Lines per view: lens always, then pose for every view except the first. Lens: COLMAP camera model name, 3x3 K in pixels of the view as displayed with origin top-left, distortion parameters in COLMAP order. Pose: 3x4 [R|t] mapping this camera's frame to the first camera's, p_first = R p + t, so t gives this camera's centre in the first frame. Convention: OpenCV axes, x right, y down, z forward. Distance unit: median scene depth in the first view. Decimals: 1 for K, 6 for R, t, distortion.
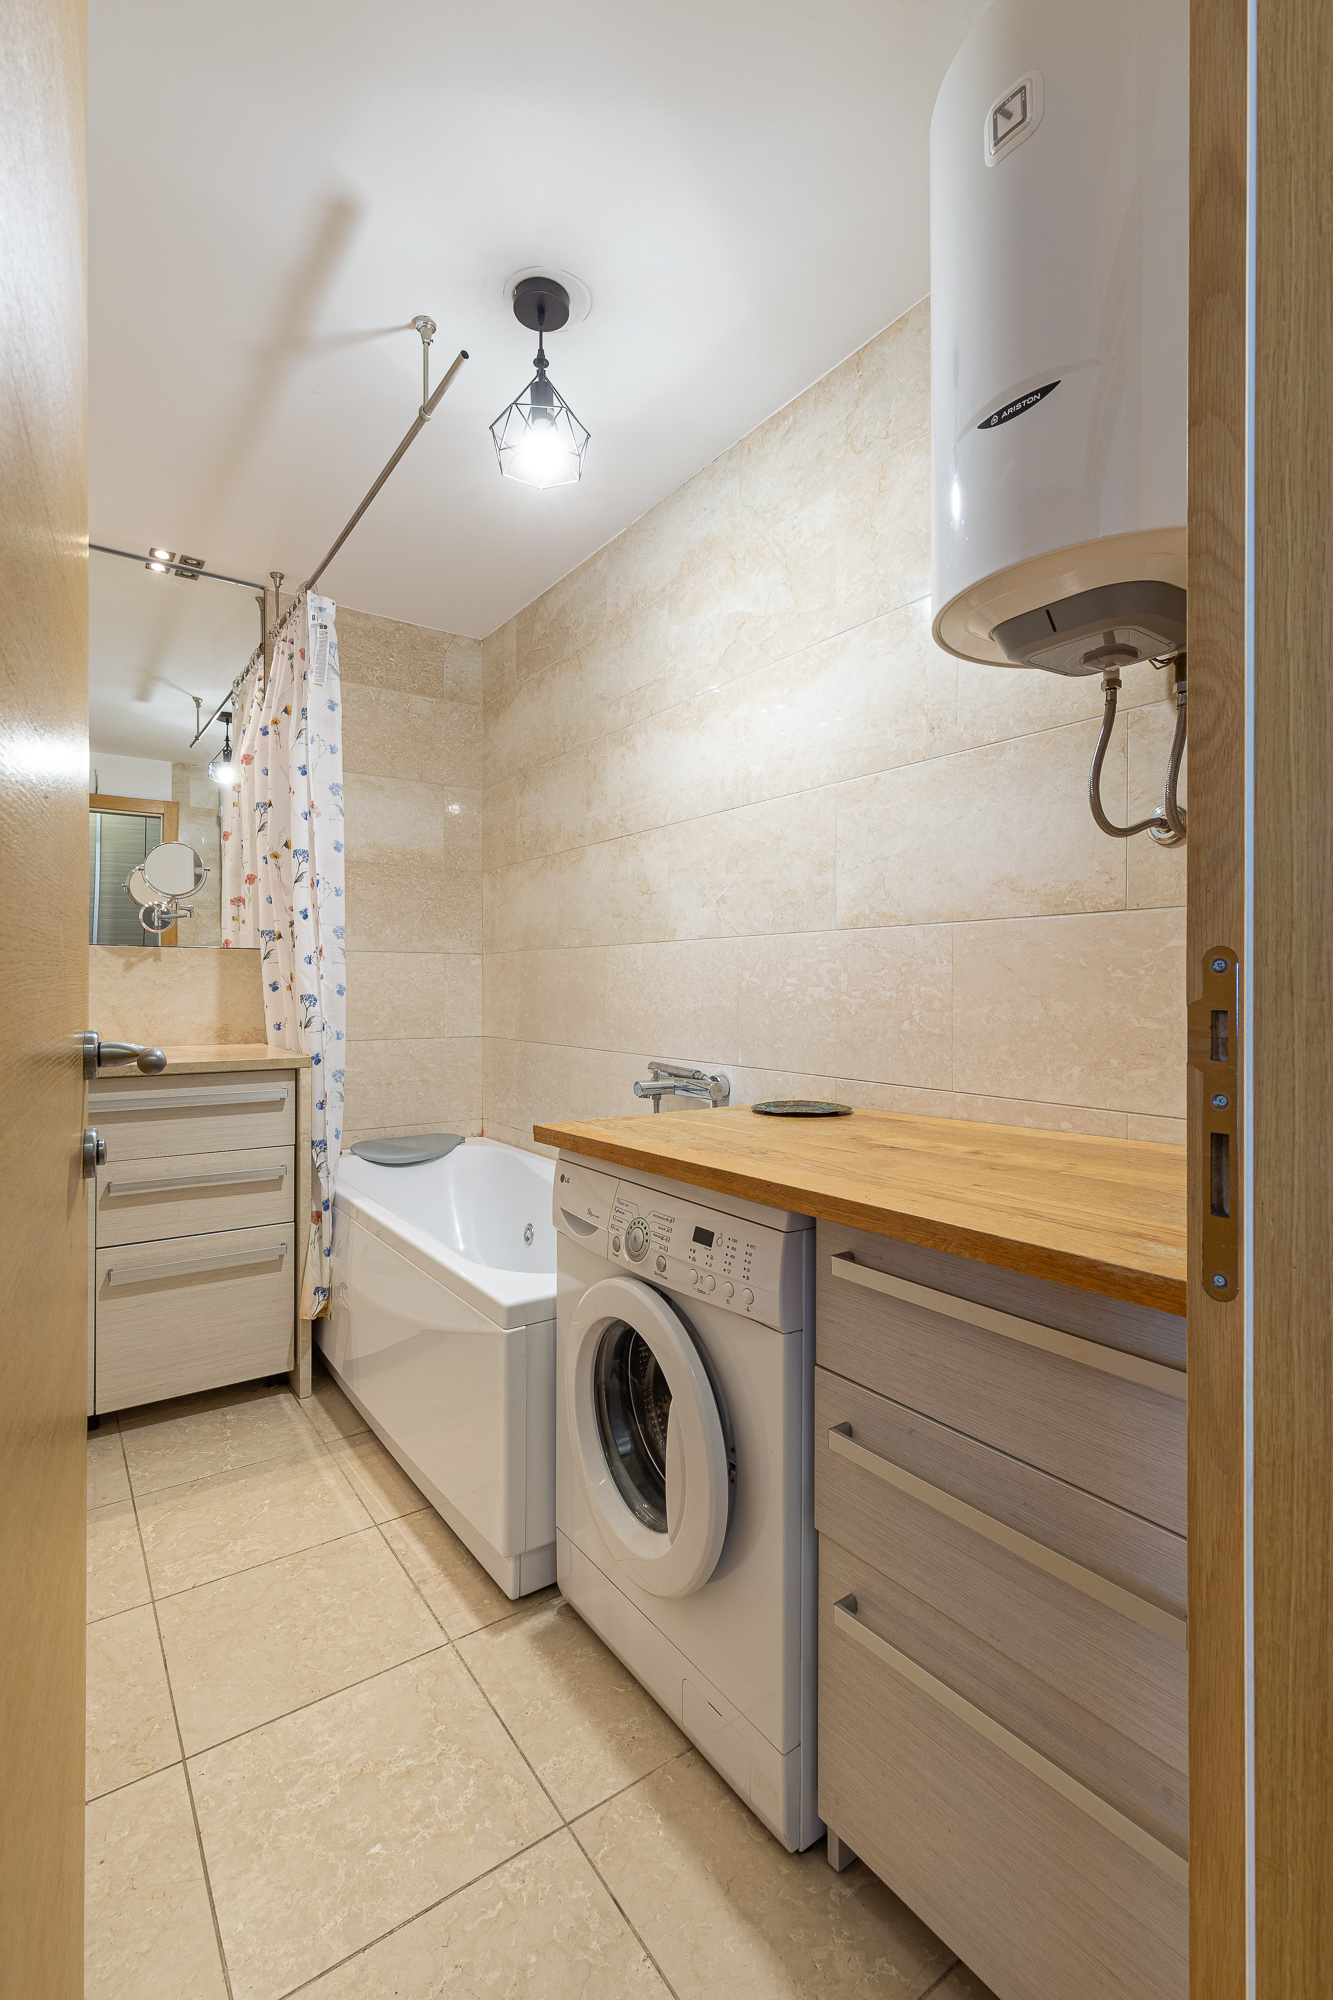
lens RADIAL K [[910.0, 0, 670.4], [0, 910.0, 990.3], [0, 0, 1]] dist [-0.001612, -0.000383]
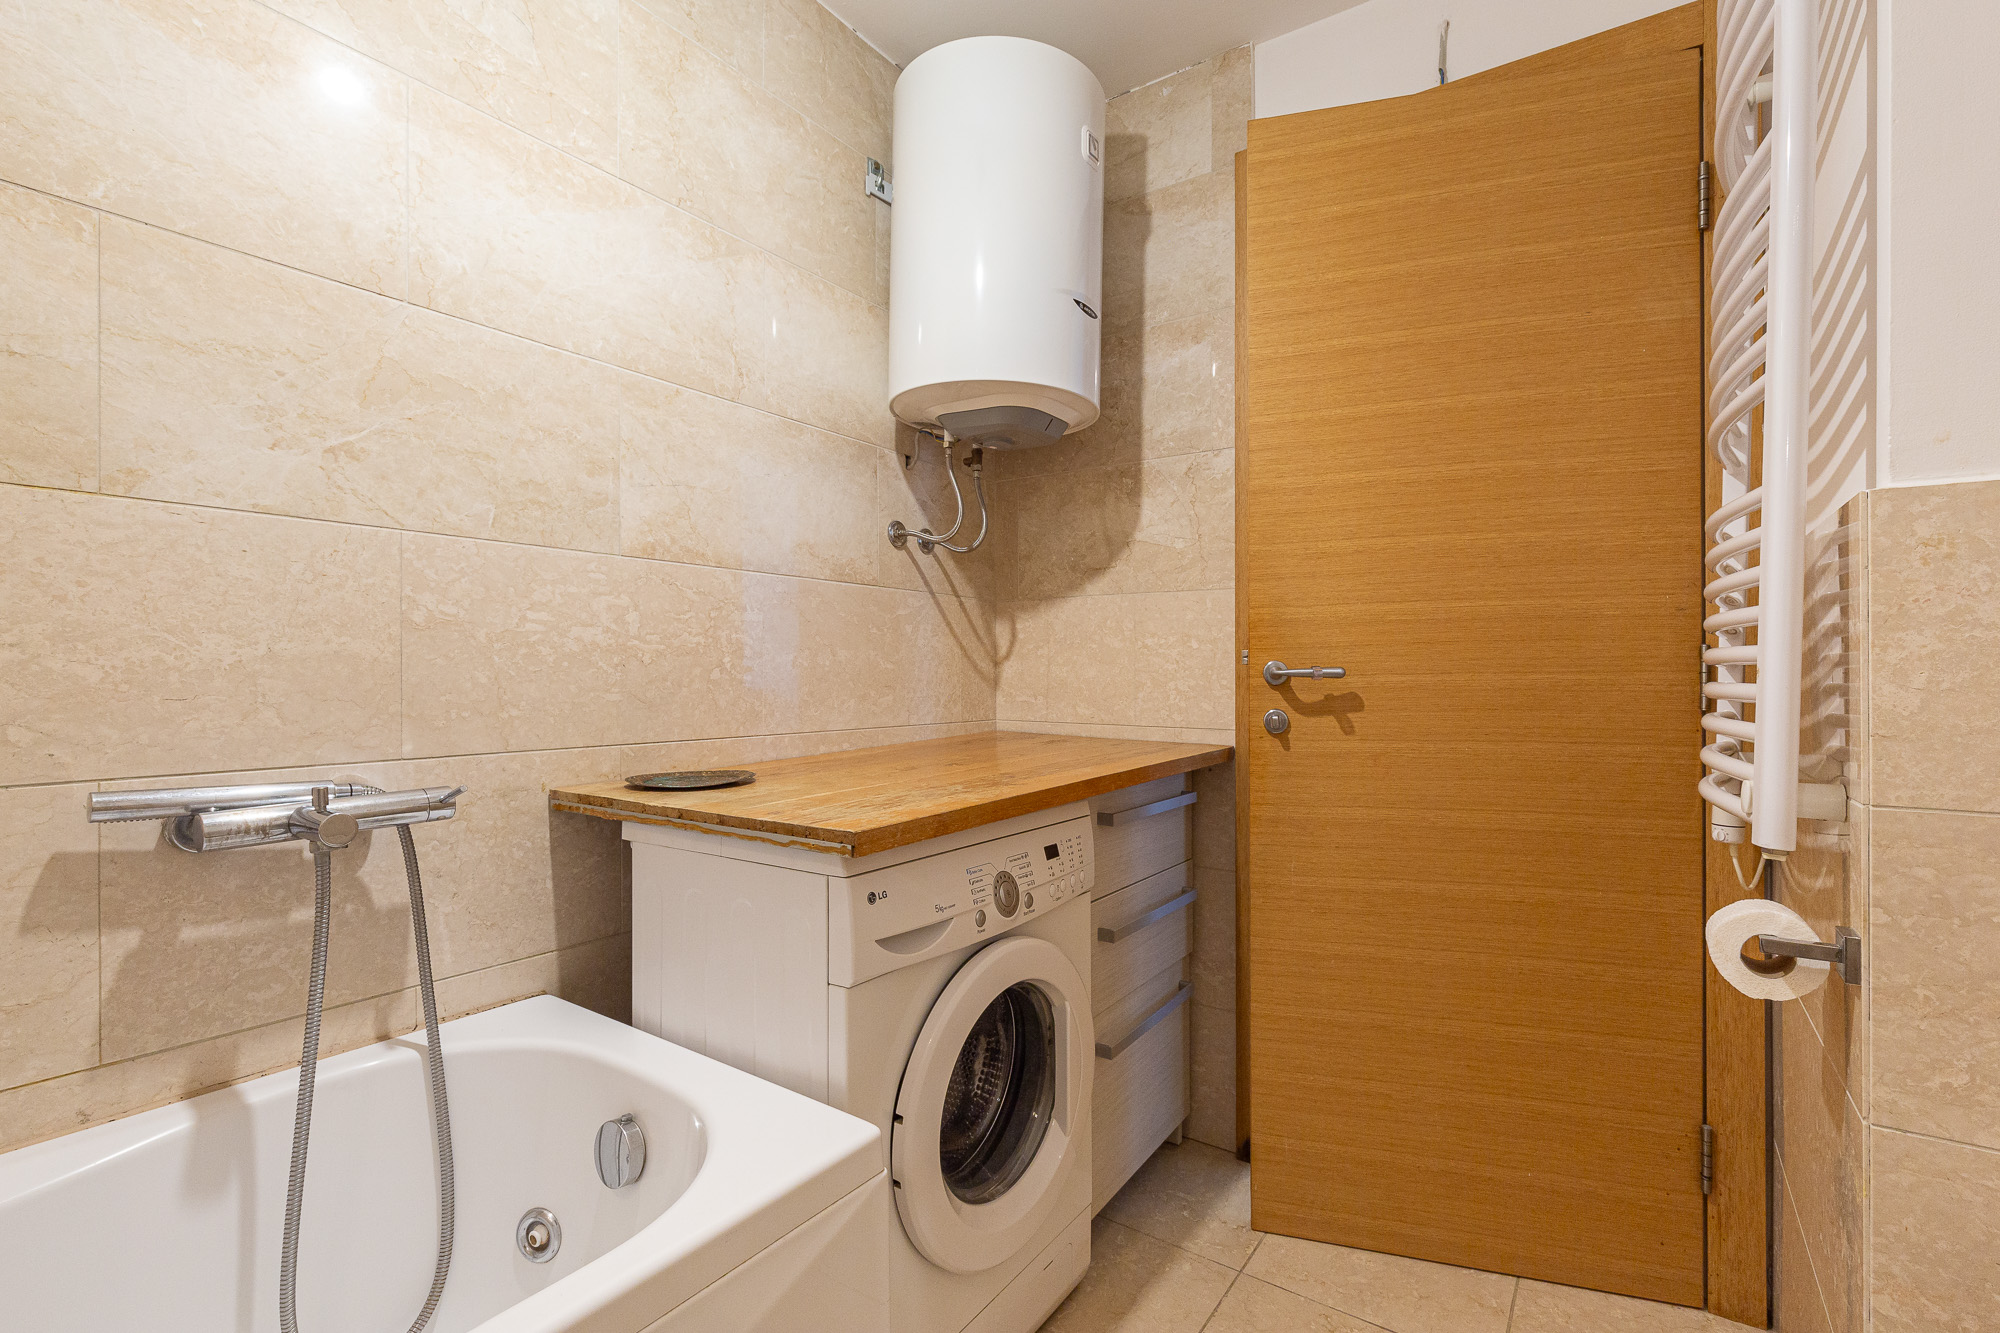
lens RADIAL K [[910.0, 0, 1006.0], [0, 910.0, 669.3], [0, 0, 1]] dist [-0.001612, -0.000383]
pose [[-0.347379, -0.003963, 0.937716, -0.674098], [-0.004676, 0.999986, 0.002494, 0.028127], [-0.937713, -0.003519, -0.347393, 0.972418]]
